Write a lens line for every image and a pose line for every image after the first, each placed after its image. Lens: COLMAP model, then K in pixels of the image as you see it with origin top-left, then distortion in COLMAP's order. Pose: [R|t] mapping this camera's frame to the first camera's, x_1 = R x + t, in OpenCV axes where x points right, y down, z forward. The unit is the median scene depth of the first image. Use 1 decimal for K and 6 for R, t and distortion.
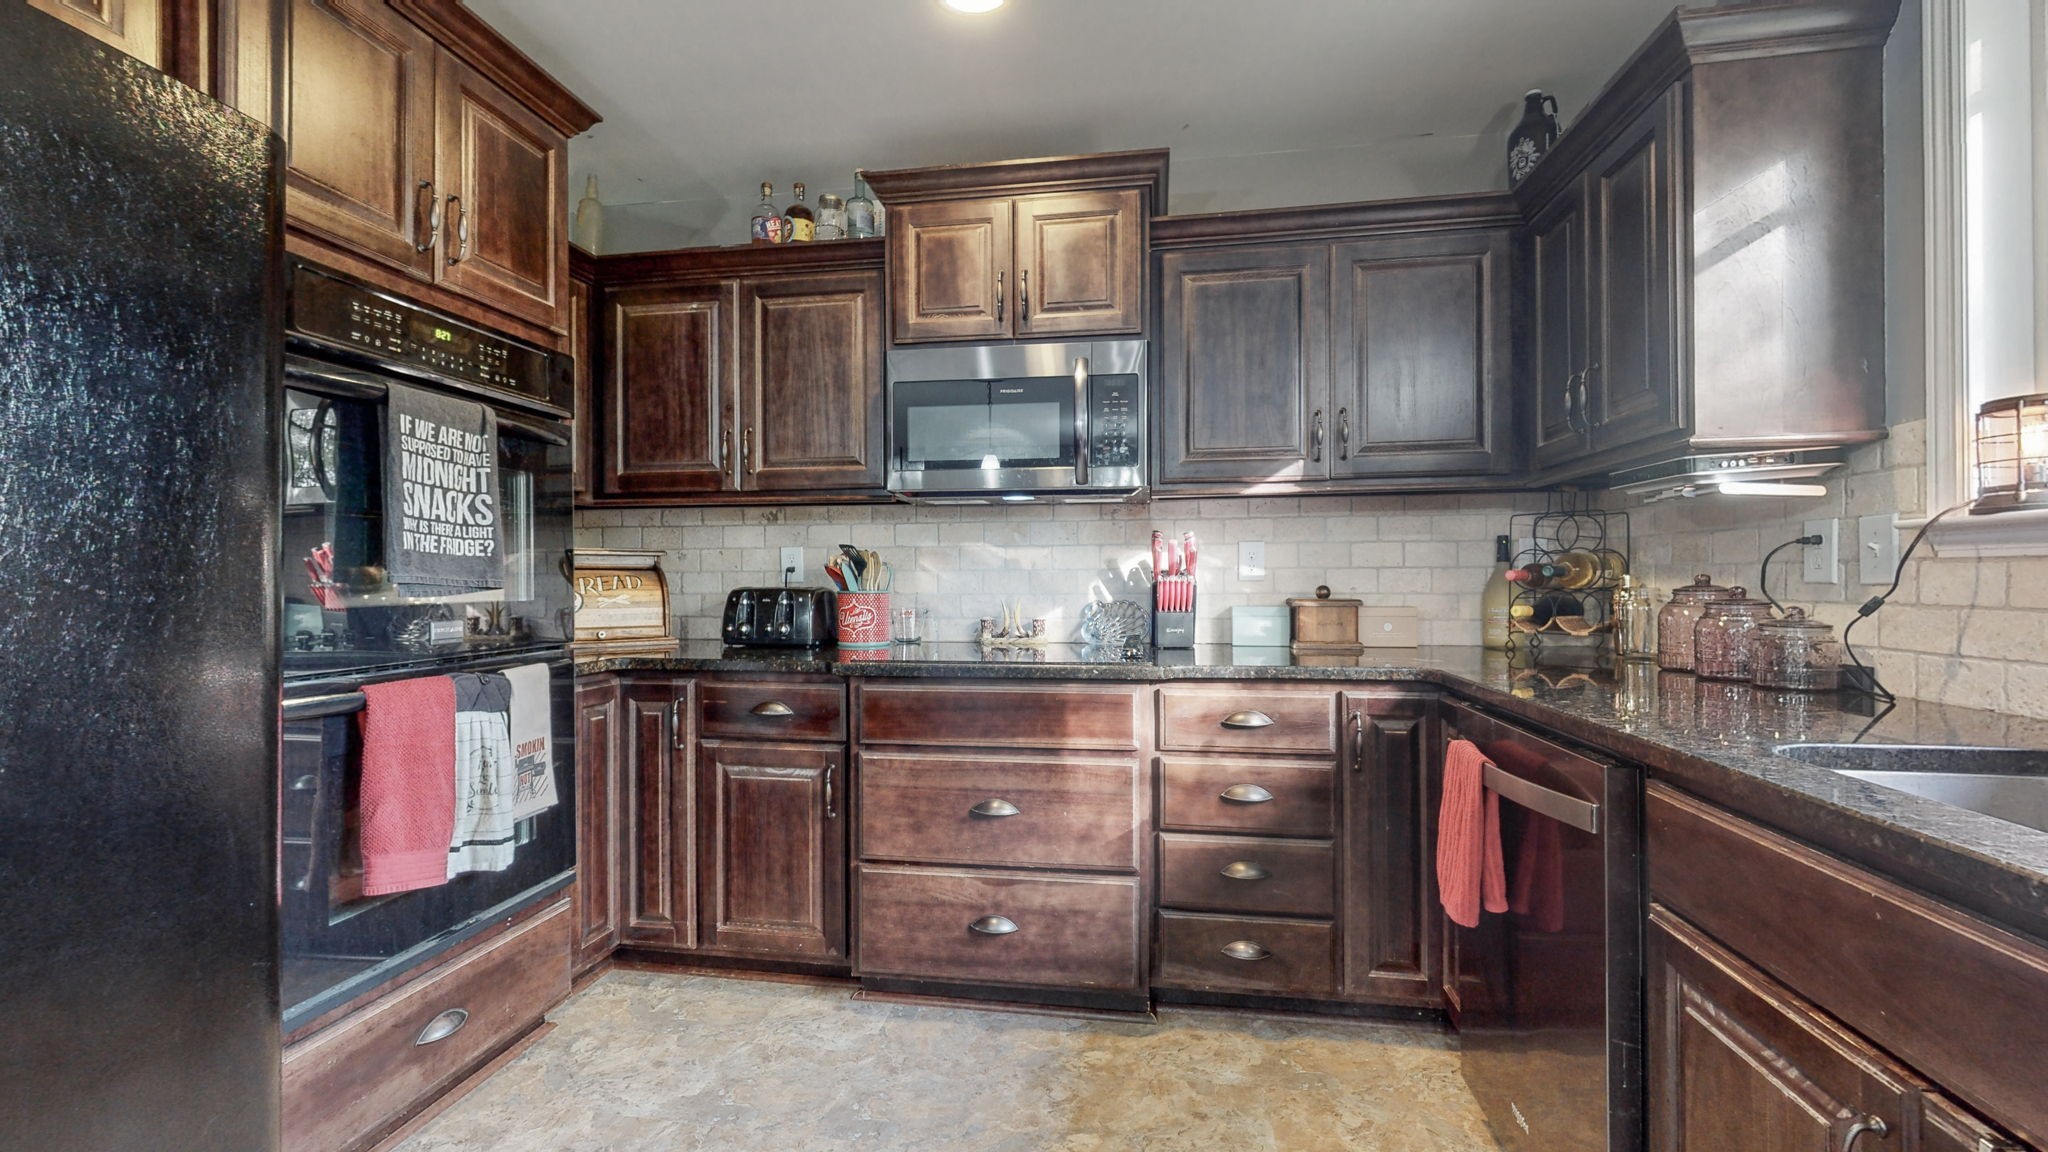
lens RADIAL K [[856.8, 0, 1025.7], [0, 856.8, 577.7], [0, 0, 1]] dist [0.004543, 0.000196]
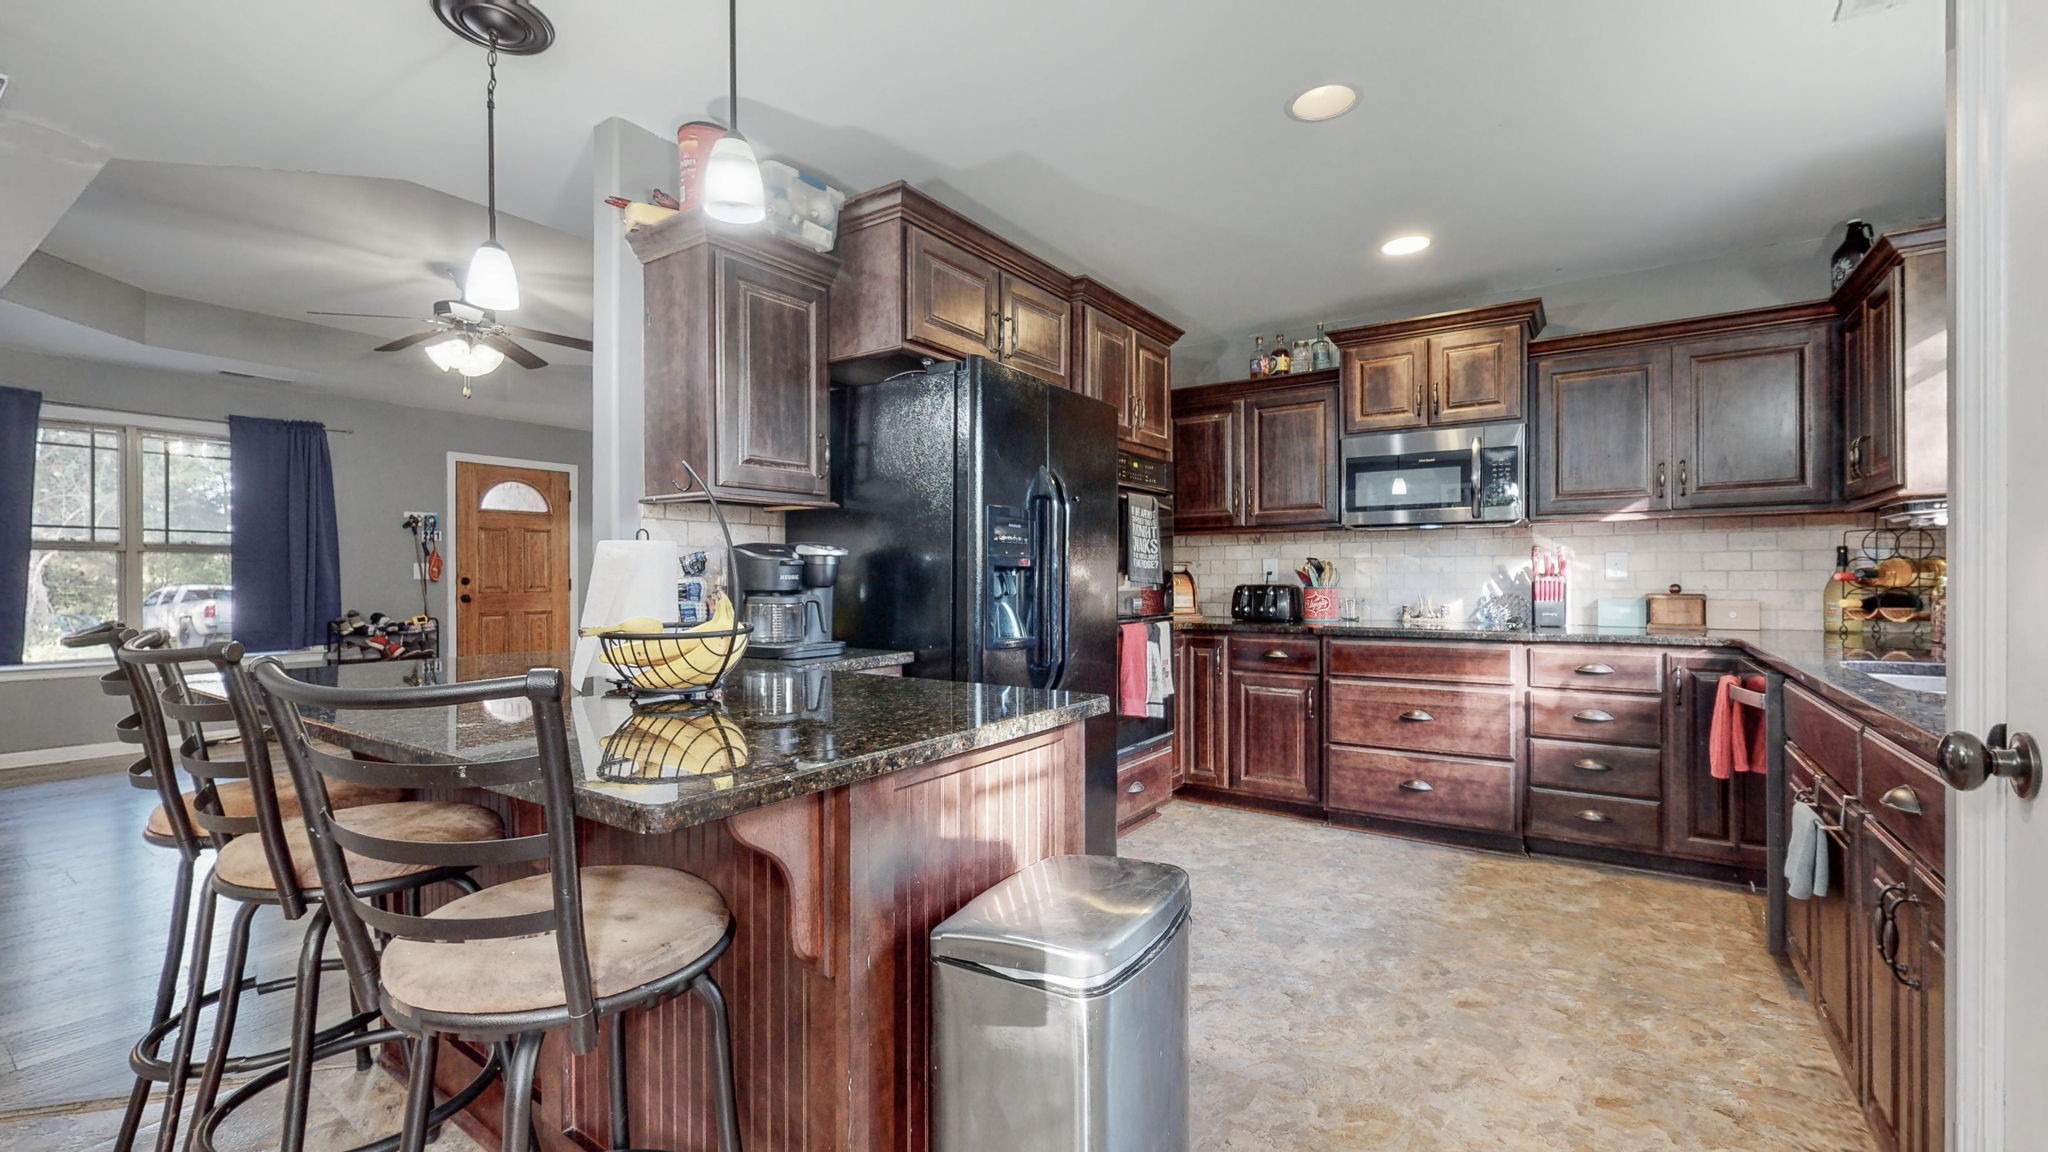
lens RADIAL K [[856.8, 0, 1024.3], [0, 856.8, 577.8], [0, 0, 1]] dist [0.004543, 0.000196]
pose [[0.905589, 0.000113, -0.424156, -0.017592], [0.000448, 0.999999, 0.001223, -0.003442], [0.424156, -0.001298, 0.905588, -0.775612]]
